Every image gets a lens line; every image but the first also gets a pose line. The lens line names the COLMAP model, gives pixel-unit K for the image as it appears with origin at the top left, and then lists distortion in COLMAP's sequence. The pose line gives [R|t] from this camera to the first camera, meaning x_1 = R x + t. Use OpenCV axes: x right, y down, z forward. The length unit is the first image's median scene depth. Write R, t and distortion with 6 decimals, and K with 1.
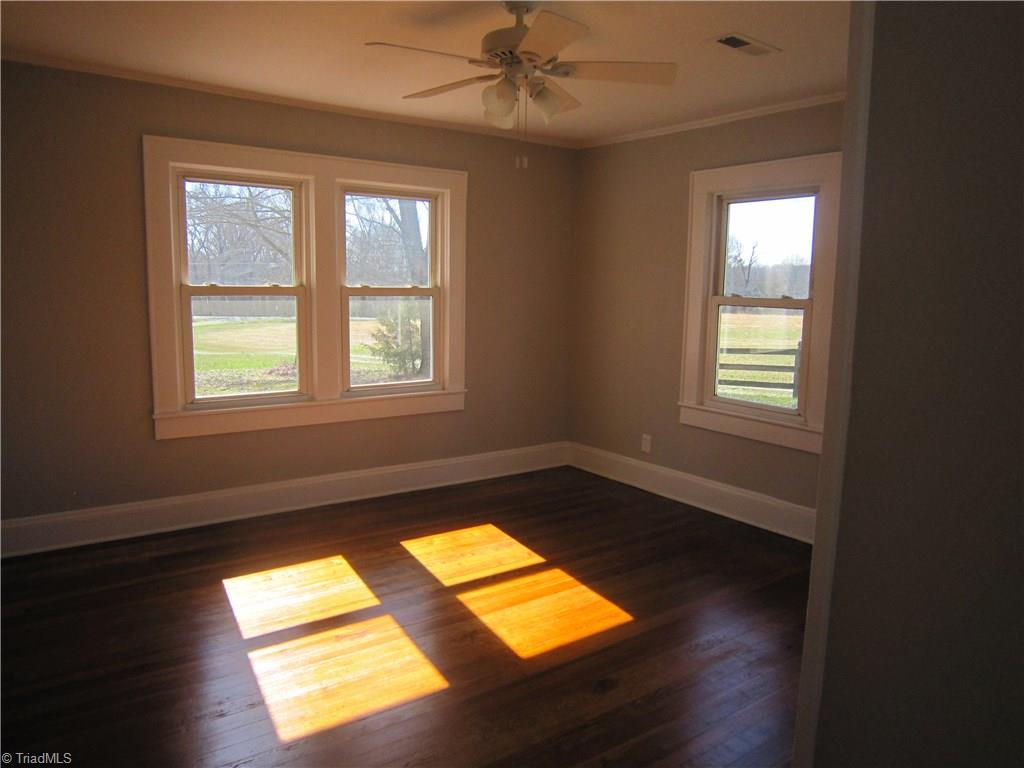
lens RADIAL K [[653.5, 0, 464.3], [0, 653.5, 377.1], [0, 0, 1]] dist [-0.047330, 0.000760]
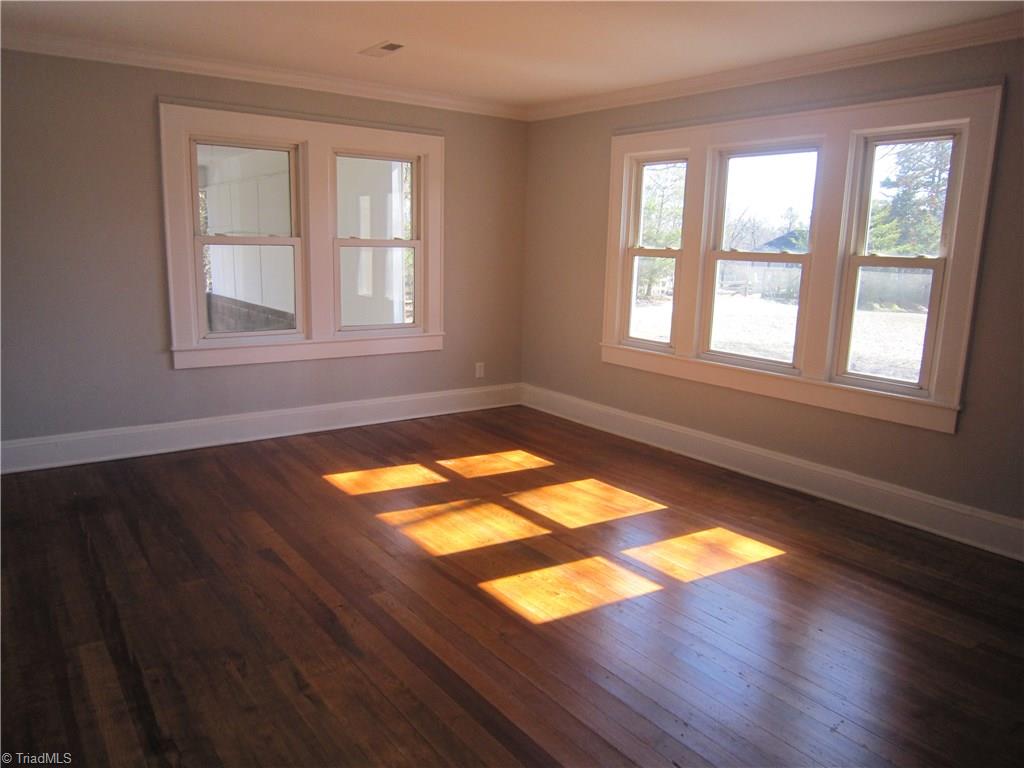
lens RADIAL K [[733.5, 0, 505.8], [0, 733.5, 385.0], [0, 0, 1]] dist [-0.035224, 0.006080]
pose [[0.073833, 0.176778, -0.981478, 0.648699], [-0.161496, 0.973293, 0.163155, -0.045427], [0.984108, 0.146458, 0.100410, 0.403639]]
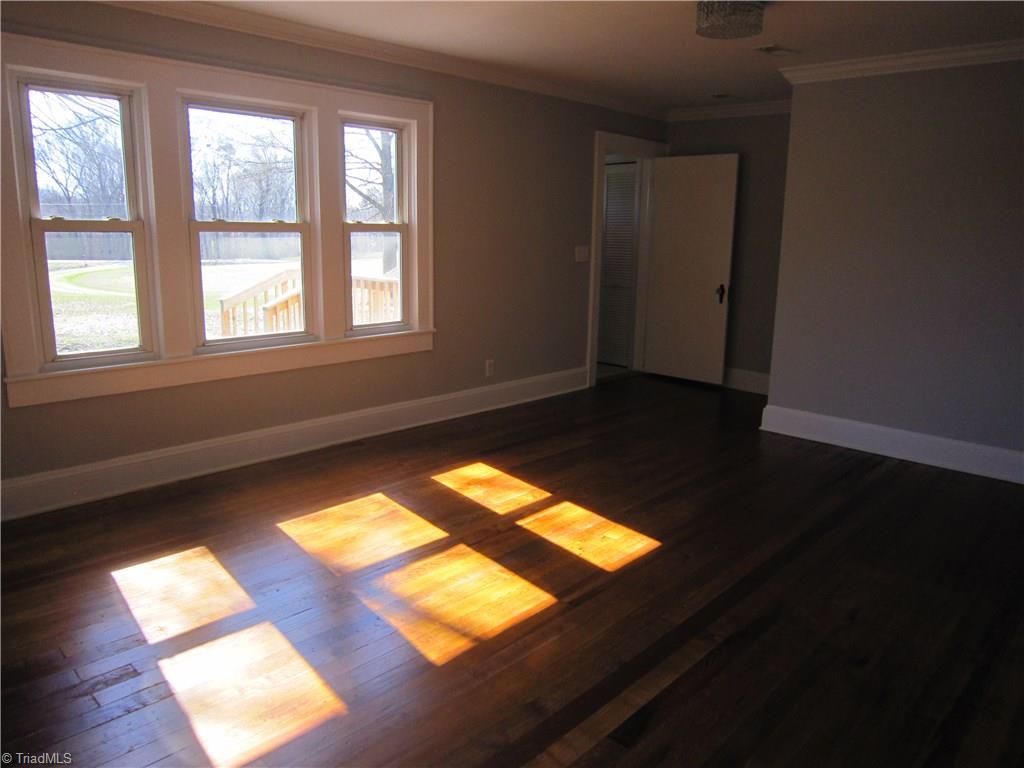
lens RADIAL K [[733.5, 0, 505.8], [0, 733.5, 385.0], [0, 0, 1]] dist [-0.035224, 0.006080]
pose [[0.969859, -0.045848, 0.239315, -0.190855], [0.026073, 0.996027, 0.085155, 0.014167], [-0.242268, -0.076348, 0.967201, -0.117911]]
